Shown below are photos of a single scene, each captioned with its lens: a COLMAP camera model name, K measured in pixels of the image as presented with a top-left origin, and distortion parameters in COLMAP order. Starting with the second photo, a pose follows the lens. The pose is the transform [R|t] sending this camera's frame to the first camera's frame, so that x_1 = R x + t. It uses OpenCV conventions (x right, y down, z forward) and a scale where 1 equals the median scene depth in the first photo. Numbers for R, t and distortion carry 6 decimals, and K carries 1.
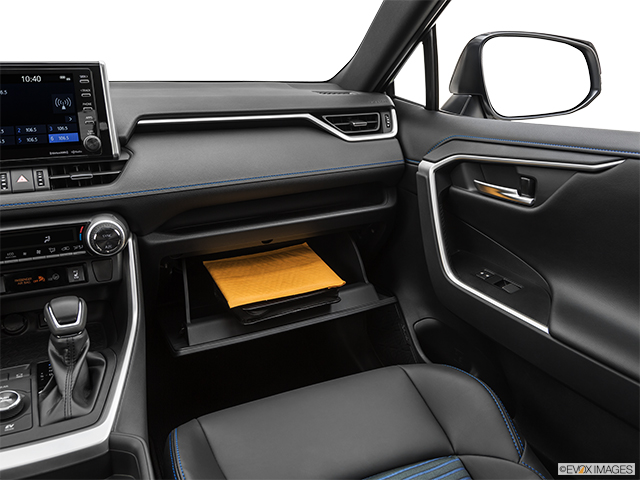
lens RADIAL K [[558.7, 0, 319.5], [0, 558.7, 241.4], [0, 0, 1]] dist [-0.008495, -0.005787]
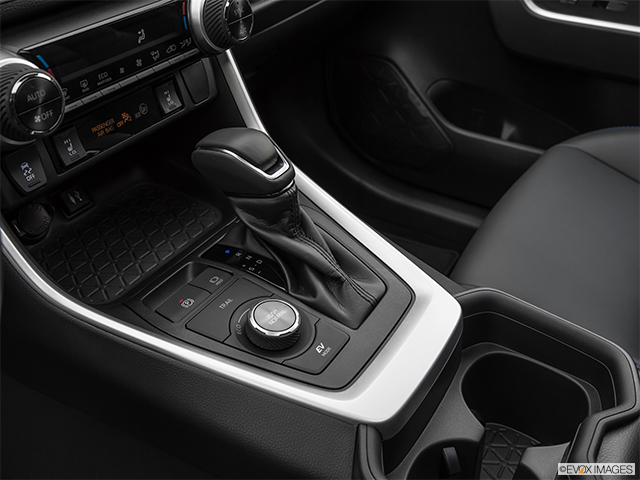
lens RADIAL K [[655.6, 0, 319.3], [0, 655.6, 239.9], [0, 0, 1]] dist [-0.011178, 0.000000]
pose [[0.841420, -0.314380, 0.439520, -0.654740], [0.164011, 0.923556, 0.346619, -0.011984], [-0.514891, -0.219566, 0.828660, 0.355751]]
